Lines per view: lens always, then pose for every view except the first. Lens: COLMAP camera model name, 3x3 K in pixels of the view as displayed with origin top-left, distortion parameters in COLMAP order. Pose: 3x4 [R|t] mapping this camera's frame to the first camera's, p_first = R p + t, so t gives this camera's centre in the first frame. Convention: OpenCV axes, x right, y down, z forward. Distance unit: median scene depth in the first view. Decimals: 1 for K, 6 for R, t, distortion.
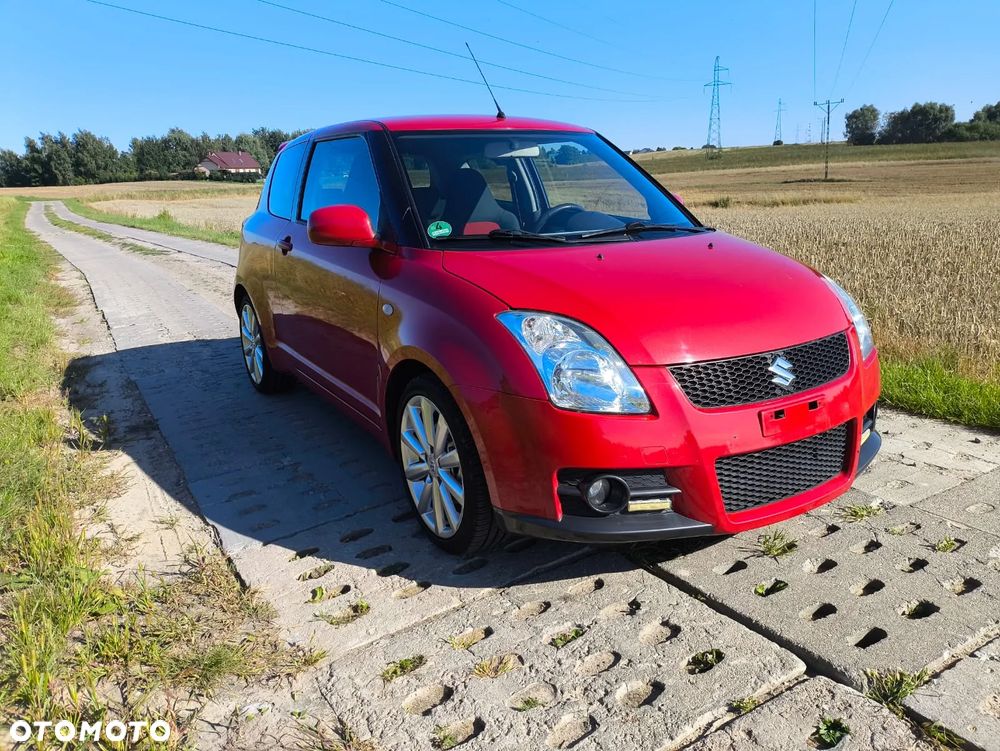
lens RADIAL K [[719.9, 0, 511.3], [0, 719.9, 371.1], [0, 0, 1]] dist [0.102357, -0.177338]
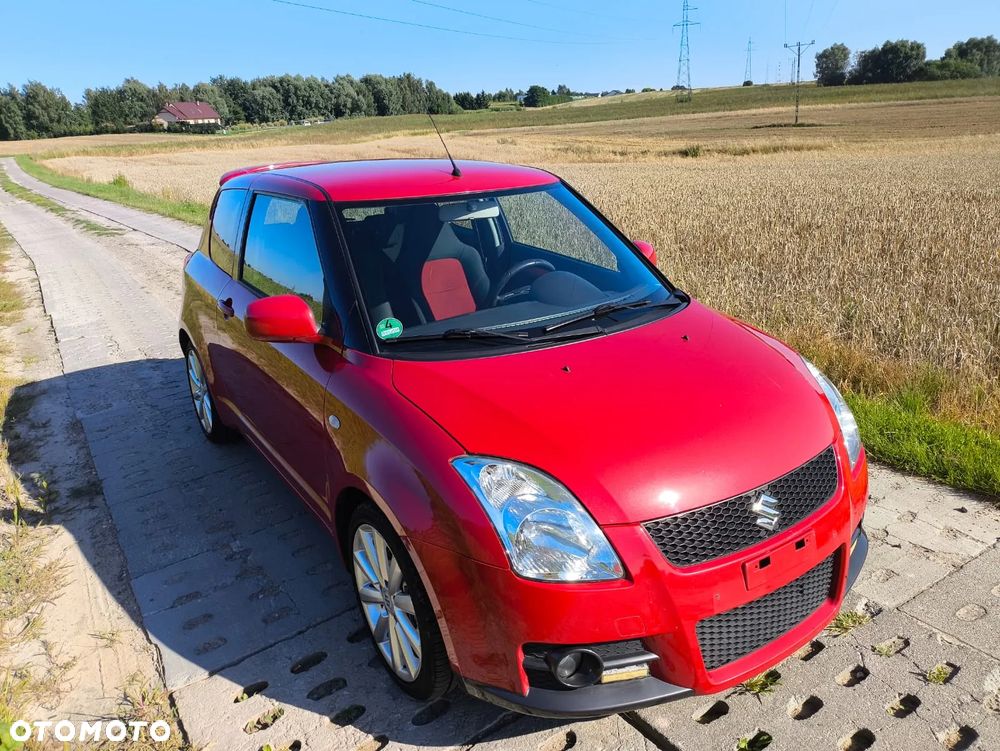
lens RADIAL K [[725.3, 0, 499.2], [0, 725.3, 365.7], [0, 0, 1]] dist [0.046295, -0.073385]
pose [[0.999526, -0.022028, 0.021495, 0.017626], [0.020688, 0.997942, 0.060690, -0.201904], [-0.022788, -0.060216, 0.997925, 0.088440]]
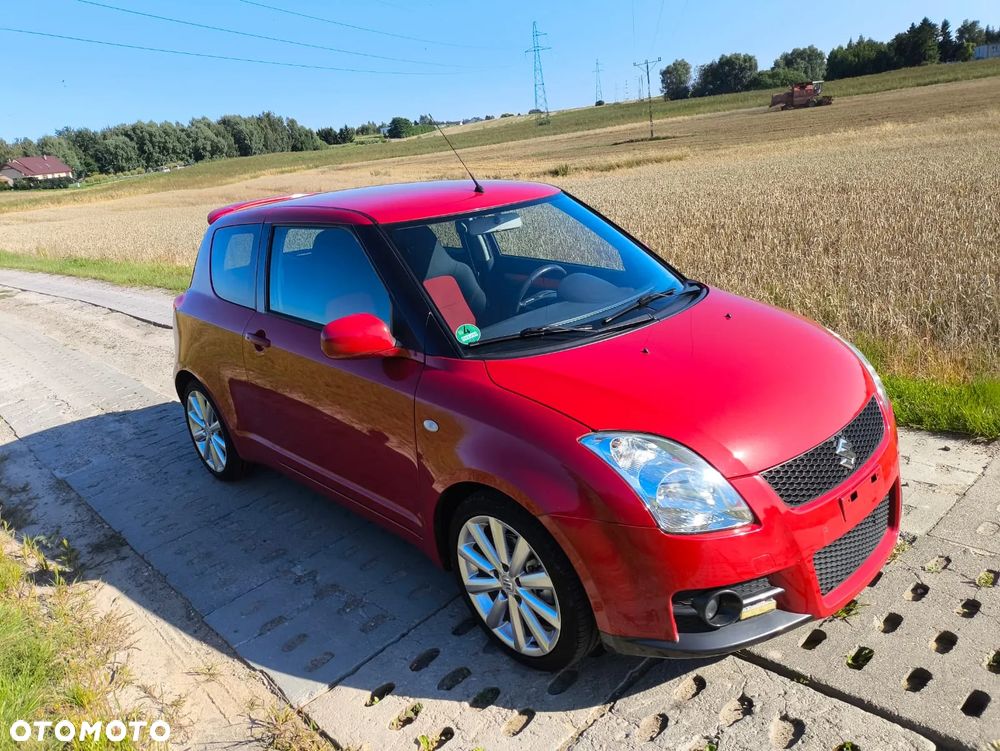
lens RADIAL K [[717.4, 0, 482.1], [0, 717.4, 373.2], [0, 0, 1]] dist [0.102166, -0.163889]
pose [[0.980741, -0.127833, 0.147666, -0.232214], [0.122596, 0.991477, 0.044077, -0.184161], [-0.152042, -0.025125, 0.988055, 0.042937]]
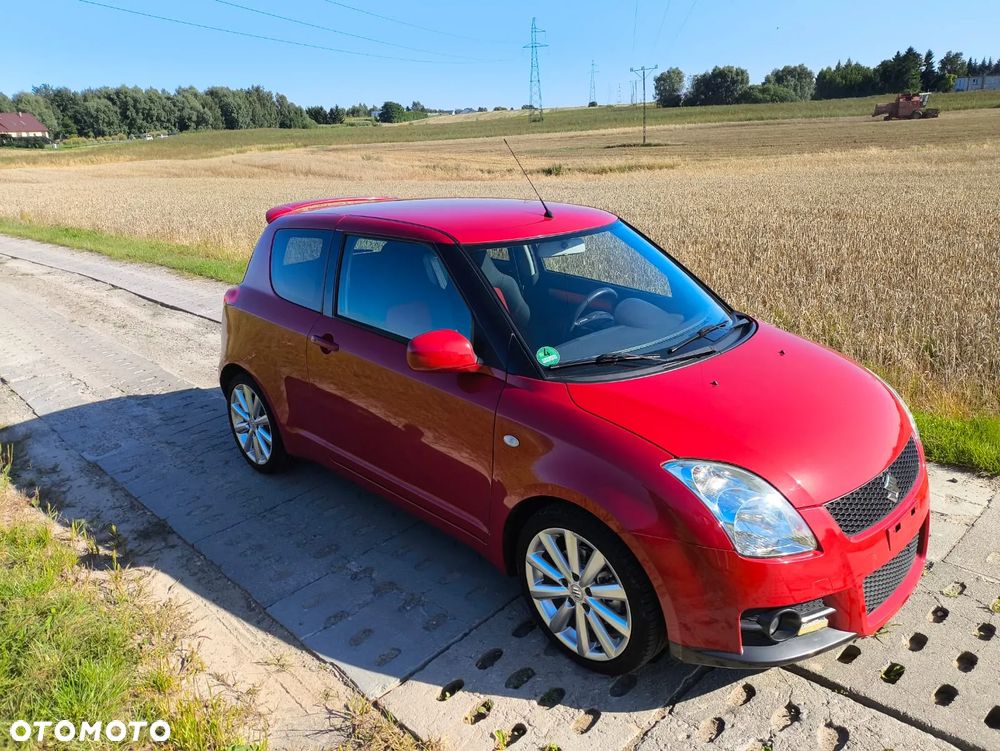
lens RADIAL K [[718.2, 0, 500.5], [0, 718.2, 371.6], [0, 0, 1]] dist [0.096937, -0.156438]
pose [[0.977004, -0.070467, 0.201242, -0.376430], [0.060356, 0.996608, 0.055948, -0.235937], [-0.204501, -0.042515, 0.977943, 0.005981]]
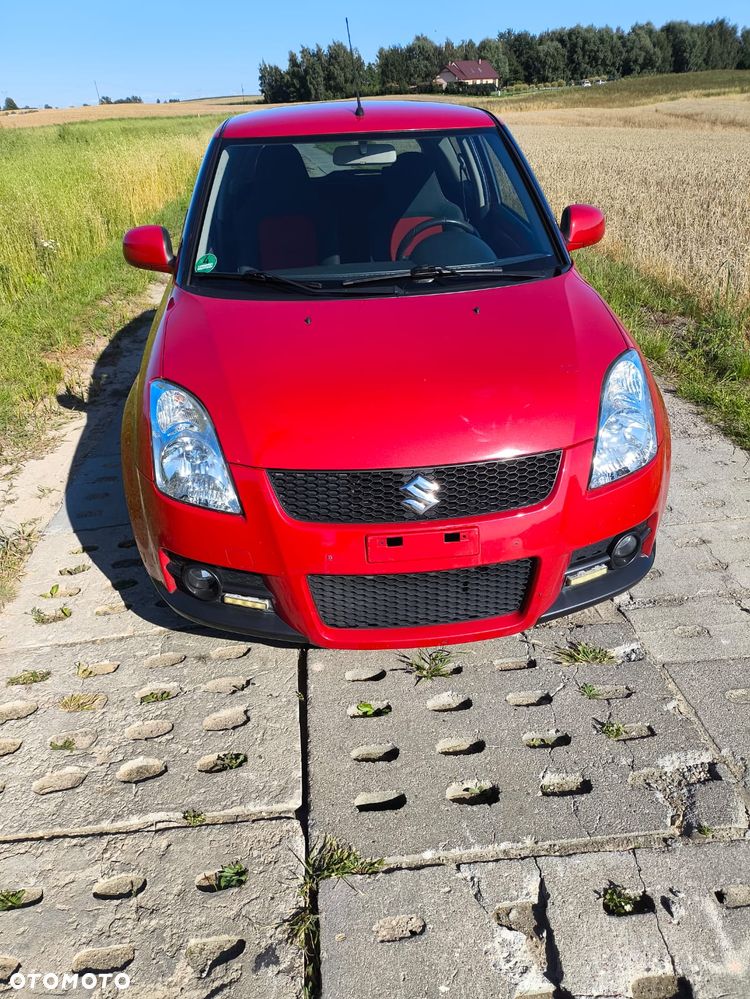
lens RADIAL K [[739.2, 0, 373.5], [0, 739.2, 488.0], [0, 0, 1]] dist [0.000195, 0.007902]
pose [[0.892088, 0.202145, -0.404124, 0.551812], [-0.101803, 0.961273, 0.256108, -0.180290], [0.440244, -0.187330, 0.878119, 0.181526]]
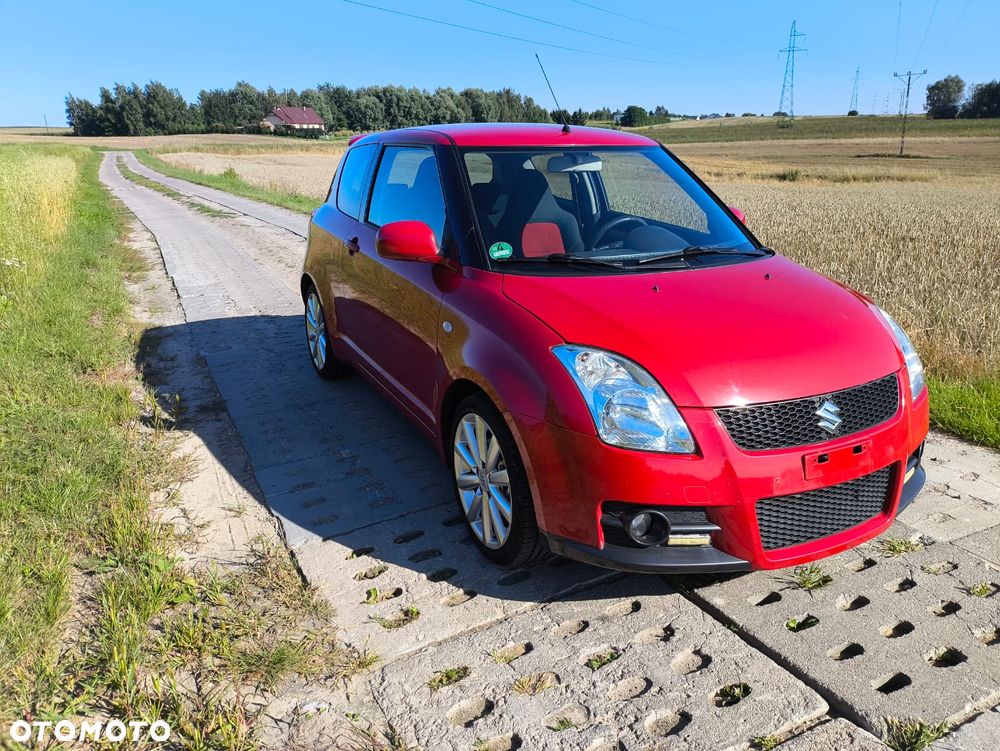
lens RADIAL K [[719.5, 0, 517.5], [0, 719.5, 374.4], [0, 0, 1]] dist [0.089302, -0.151321]
pose [[0.996902, 0.050727, -0.060115, -0.003270], [-0.047558, 0.997460, 0.053019, -0.074853], [0.062652, -0.049996, 0.996782, -0.033620]]
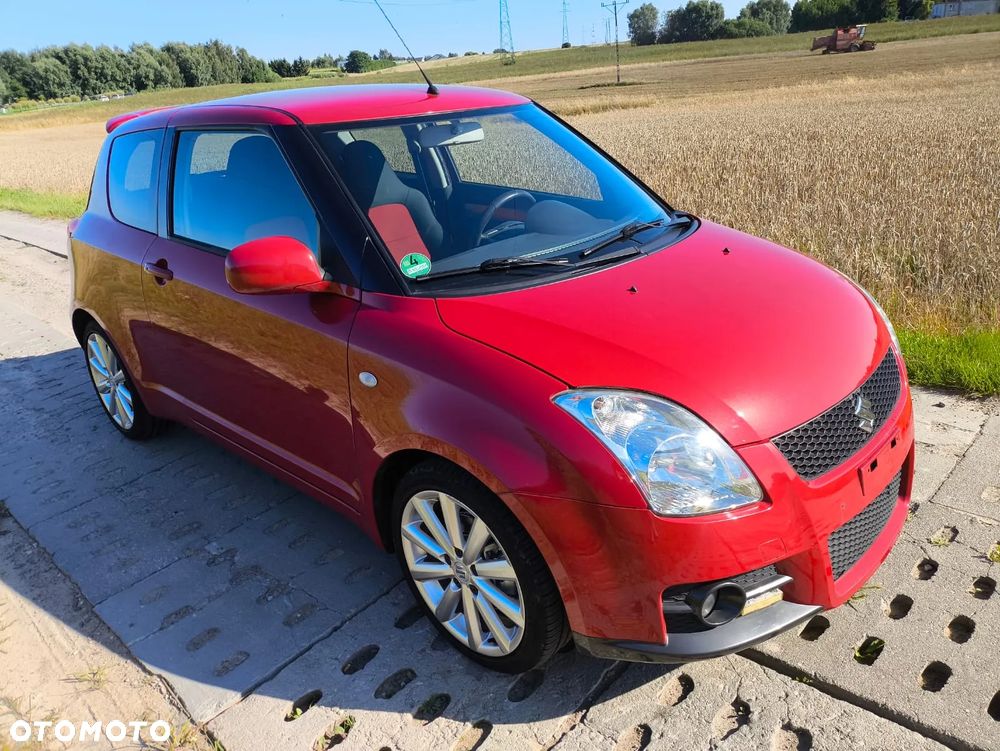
lens RADIAL K [[721.9, 0, 507.0], [0, 721.9, 378.2], [0, 0, 1]] dist [0.076219, -0.118781]
pose [[0.965801, -0.133479, 0.222287, -0.194567], [0.106357, 0.985812, 0.129860, -0.166675], [-0.236467, -0.101777, 0.966294, 0.214455]]
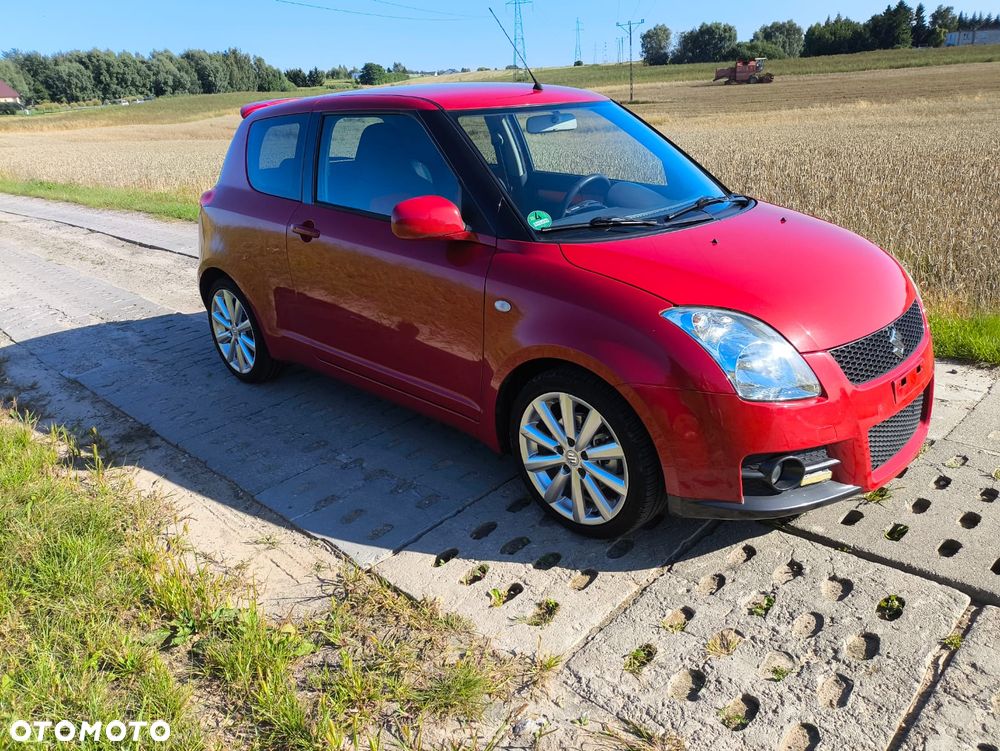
lens RADIAL K [[720.6, 0, 495.4], [0, 720.6, 374.7], [0, 0, 1]] dist [0.084139, -0.129647]
pose [[0.973779, -0.095296, 0.206577, -0.384613], [0.074458, 0.991530, 0.106419, -0.095215], [-0.214968, -0.088247, 0.972626, 0.035015]]
